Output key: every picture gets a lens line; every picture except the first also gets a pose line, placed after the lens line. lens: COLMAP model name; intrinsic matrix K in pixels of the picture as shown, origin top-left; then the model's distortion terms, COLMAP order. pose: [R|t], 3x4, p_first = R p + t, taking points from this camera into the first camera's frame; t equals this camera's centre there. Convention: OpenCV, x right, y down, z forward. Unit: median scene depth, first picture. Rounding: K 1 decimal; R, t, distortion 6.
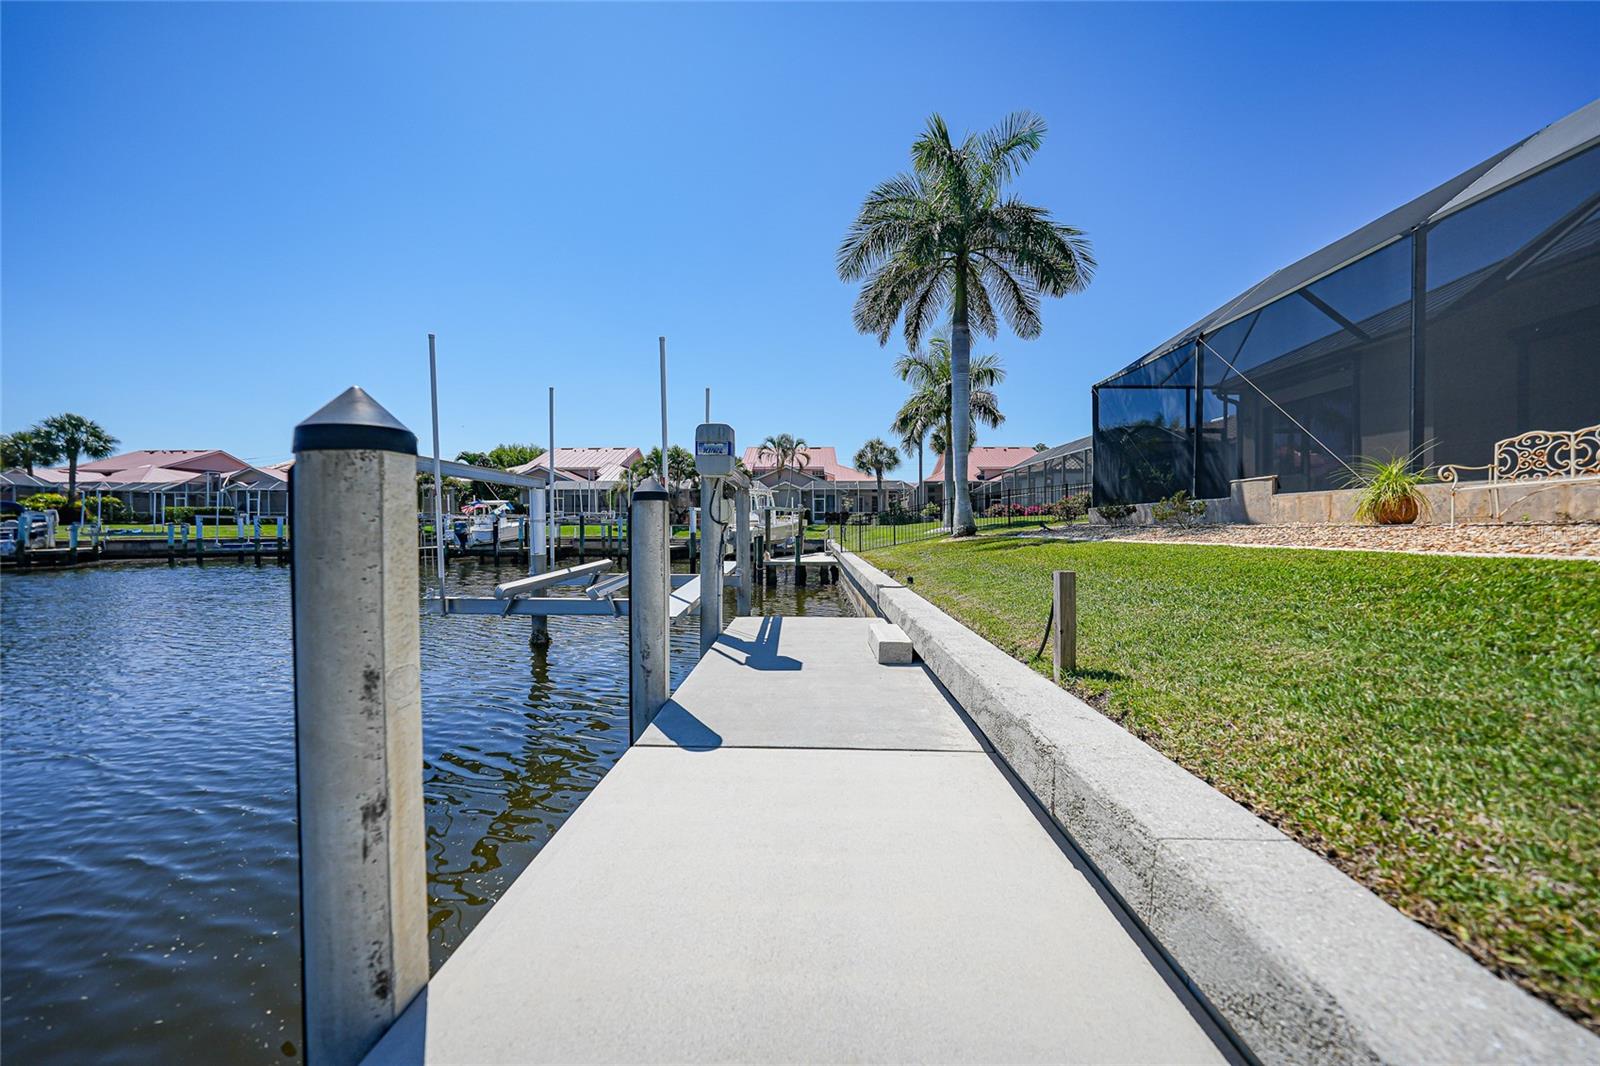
lens RADIAL K [[556.2, 0, 800.0], [0, 556.2, 533.0], [0, 0, 1]] dist [-0.027074, 0.006185]
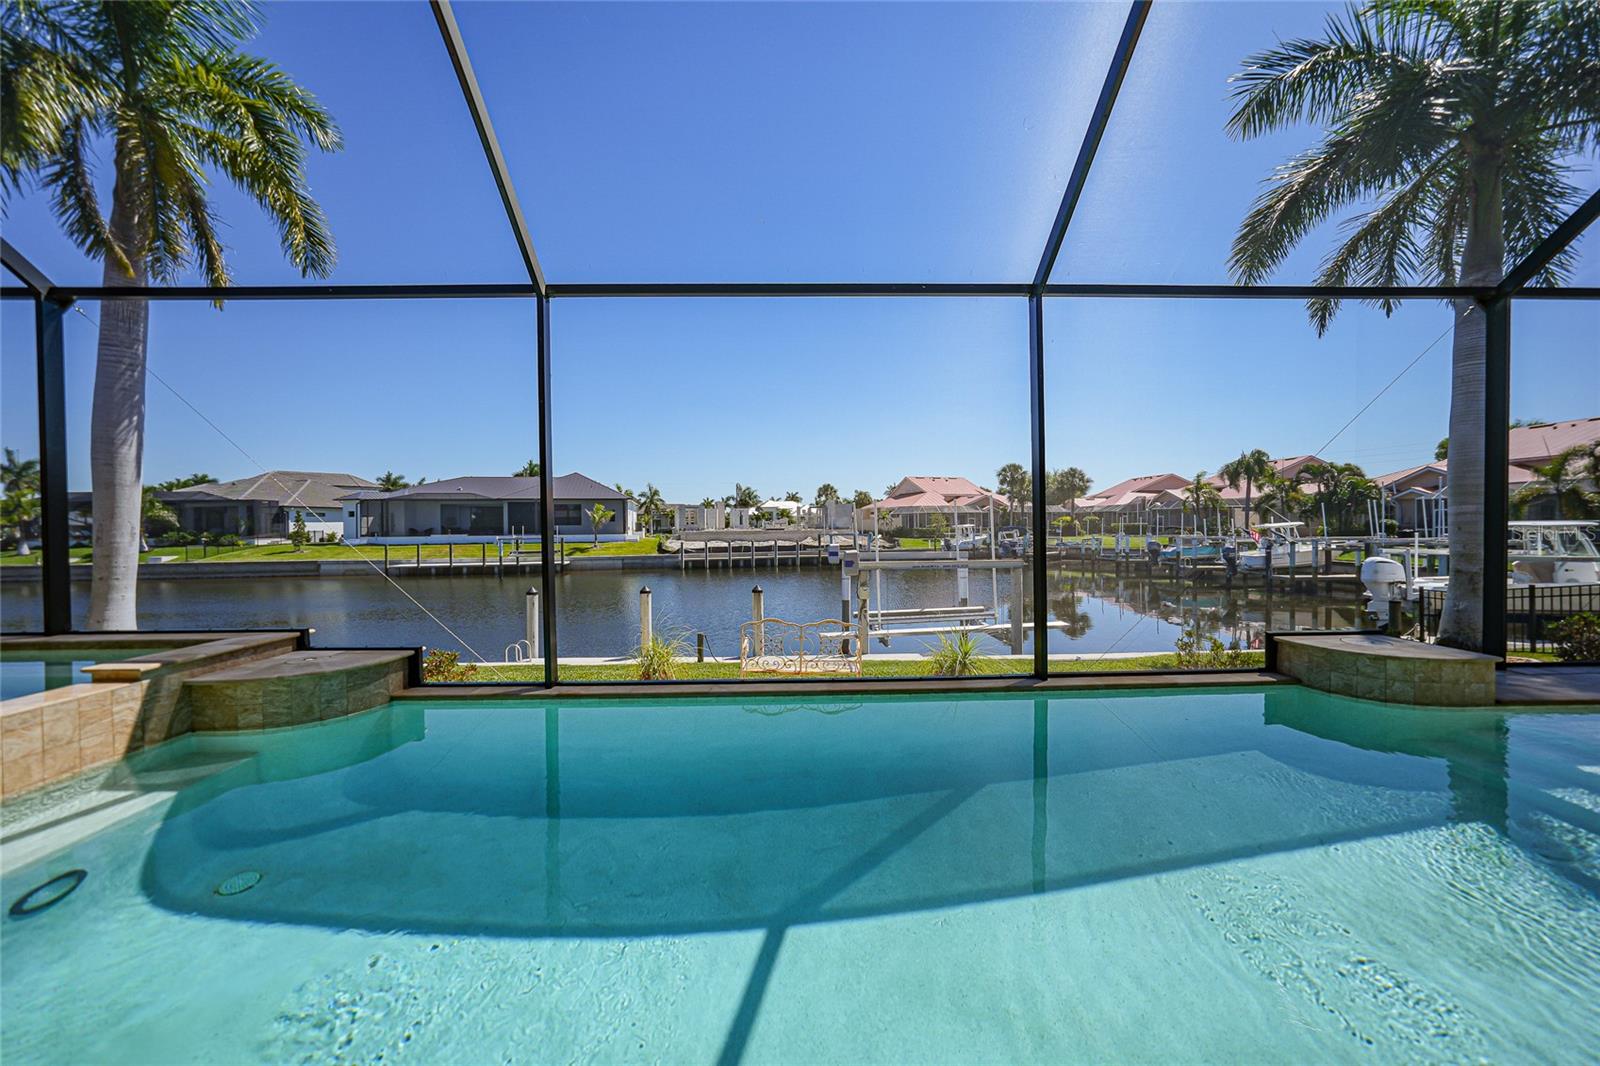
lens RADIAL K [[556.2, 0, 800.0], [0, 556.2, 533.0], [0, 0, 1]] dist [-0.027074, 0.006185]
pose [[0.050705, 0.013751, -0.998619, 0.356442], [-0.002813, 0.999903, 0.013625, -0.053764], [0.998710, 0.002118, 0.050738, 0.115542]]
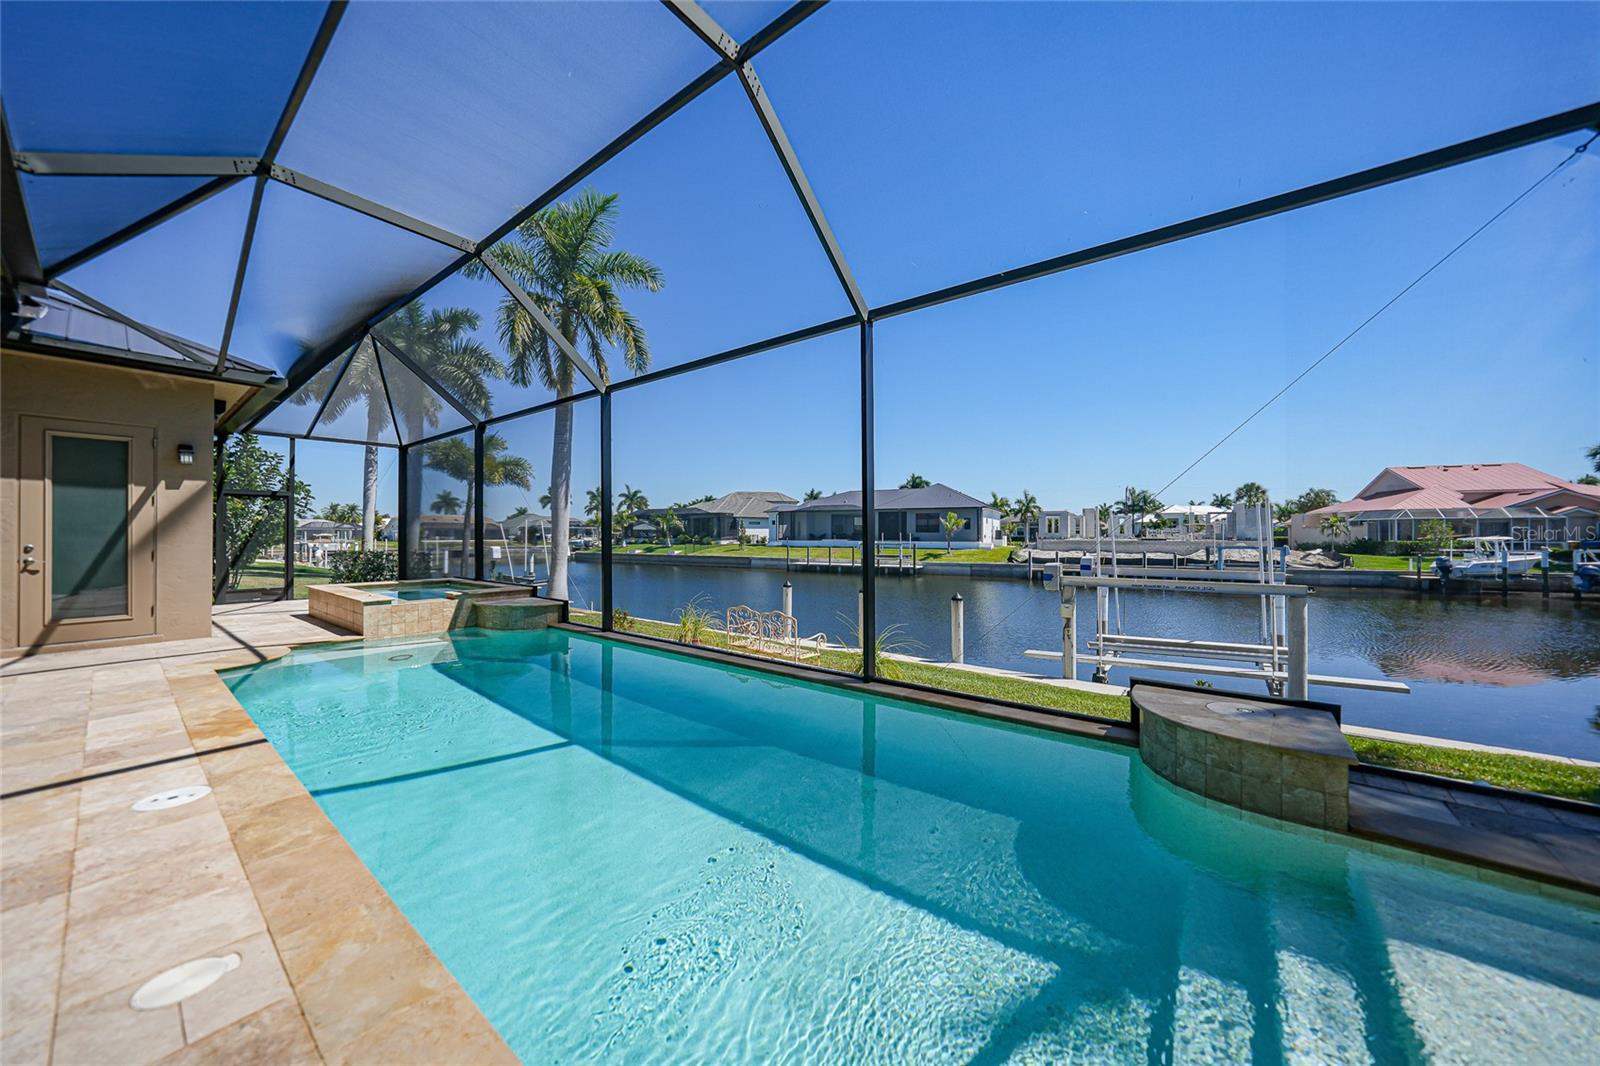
lens RADIAL K [[556.2, 0, 800.0], [0, 556.2, 533.0], [0, 0, 1]] dist [-0.027074, 0.006185]
pose [[-0.593704, -0.002669, -0.804679, 0.351894], [-0.011372, 0.999922, 0.005074, -0.055658], [0.804603, 0.012163, -0.593688, 0.248476]]
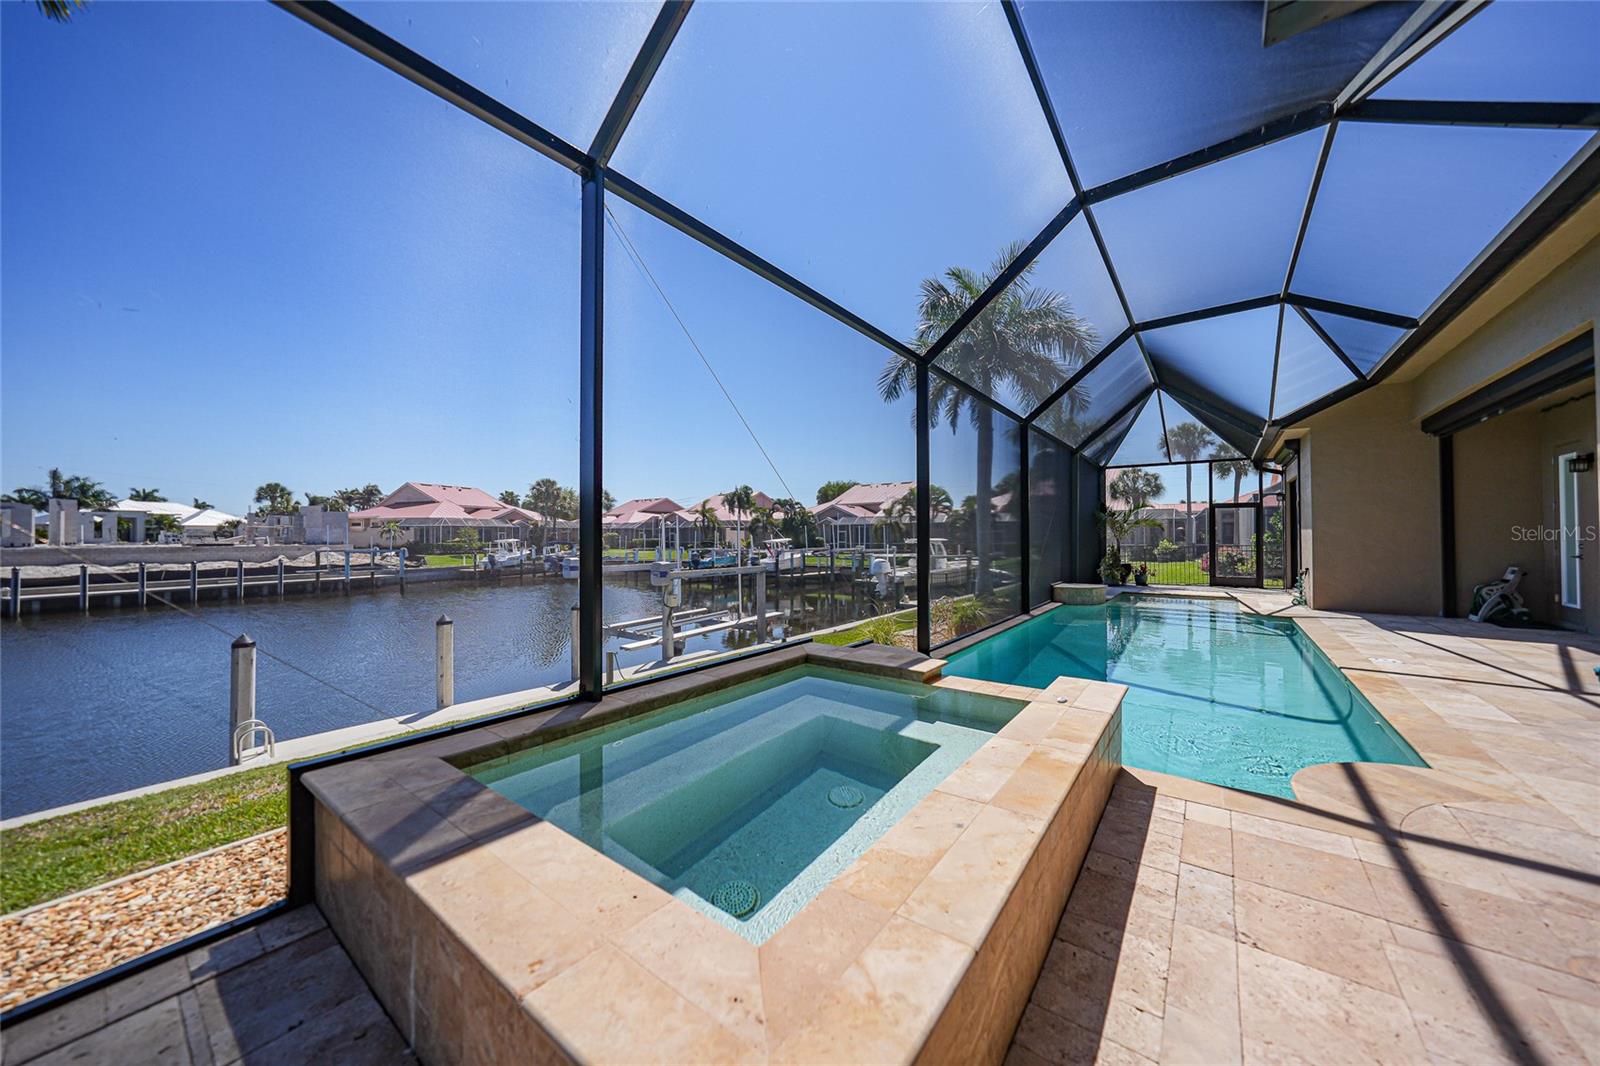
lens RADIAL K [[556.2, 0, 800.0], [0, 556.2, 533.0], [0, 0, 1]] dist [-0.027074, 0.006185]
pose [[0.812472, -0.006993, -0.582958, 0.294710], [-0.004213, 0.999832, -0.017866, -0.051060], [0.582985, 0.016972, 0.812306, -0.102736]]
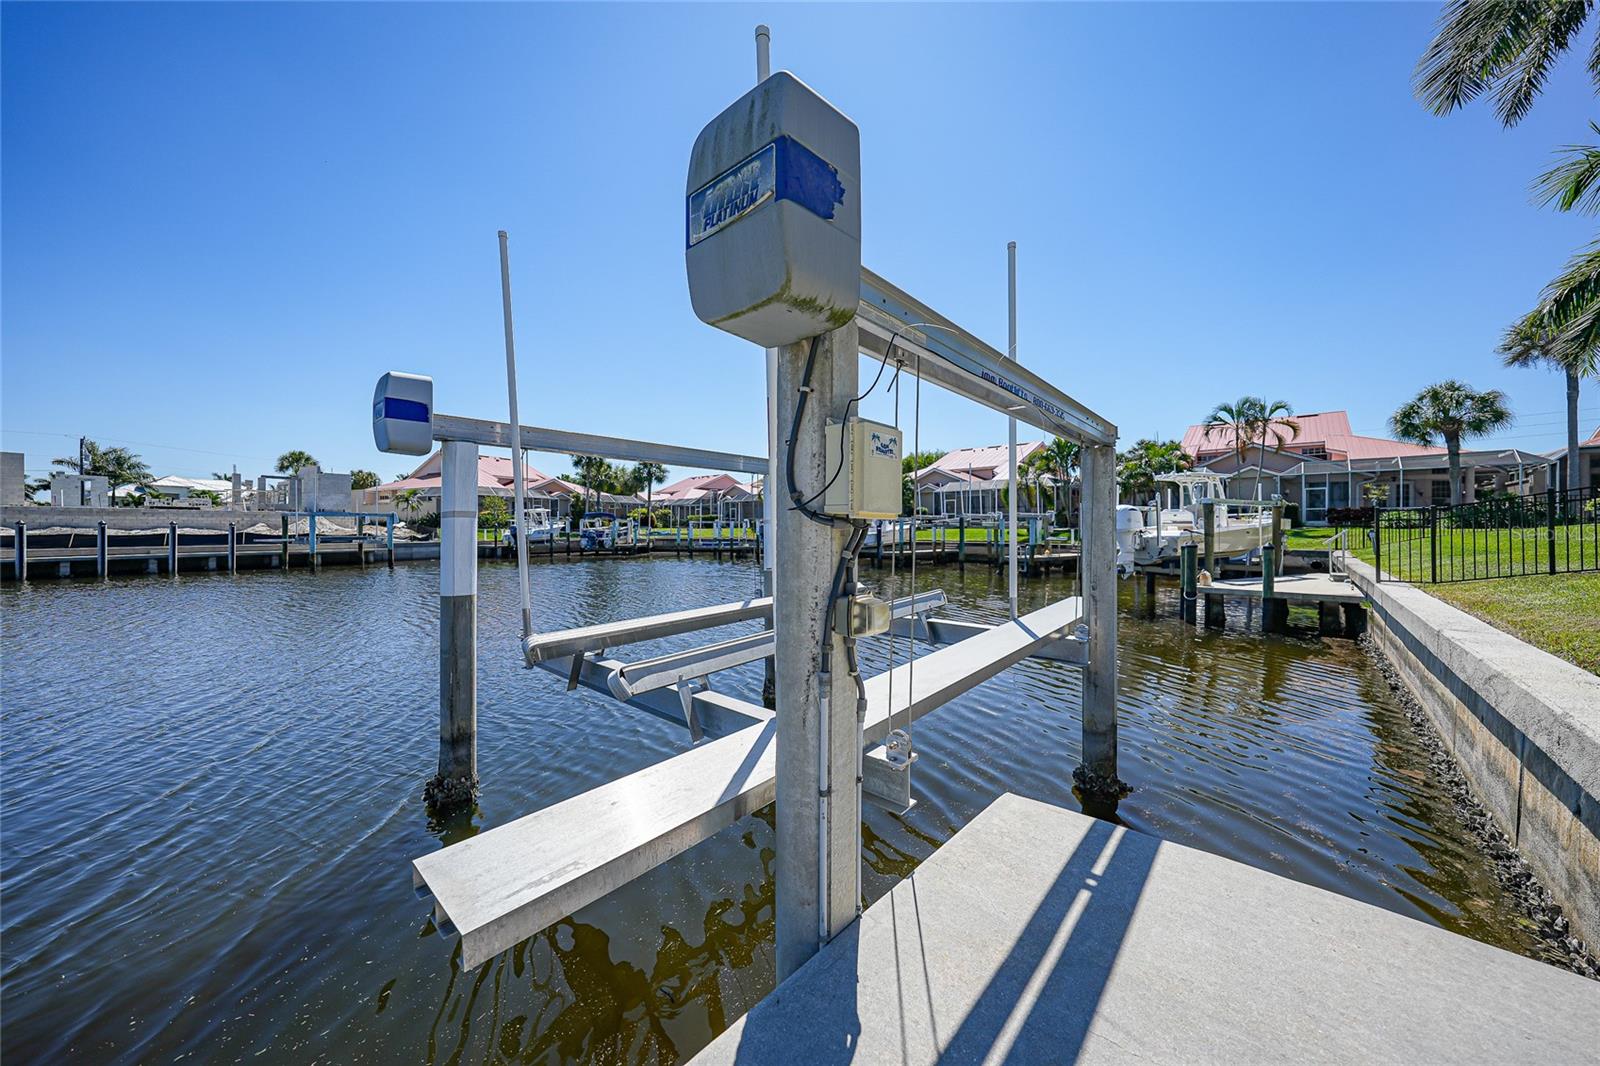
lens RADIAL K [[556.2, 0, 800.0], [0, 556.2, 533.0], [0, 0, 1]] dist [-0.027074, 0.006185]
pose [[0.750662, 0.004988, -0.660667, 0.003284], [-0.008924, 0.999957, -0.002589, -0.001666], [0.660626, 0.007839, 0.750674, 0.137653]]
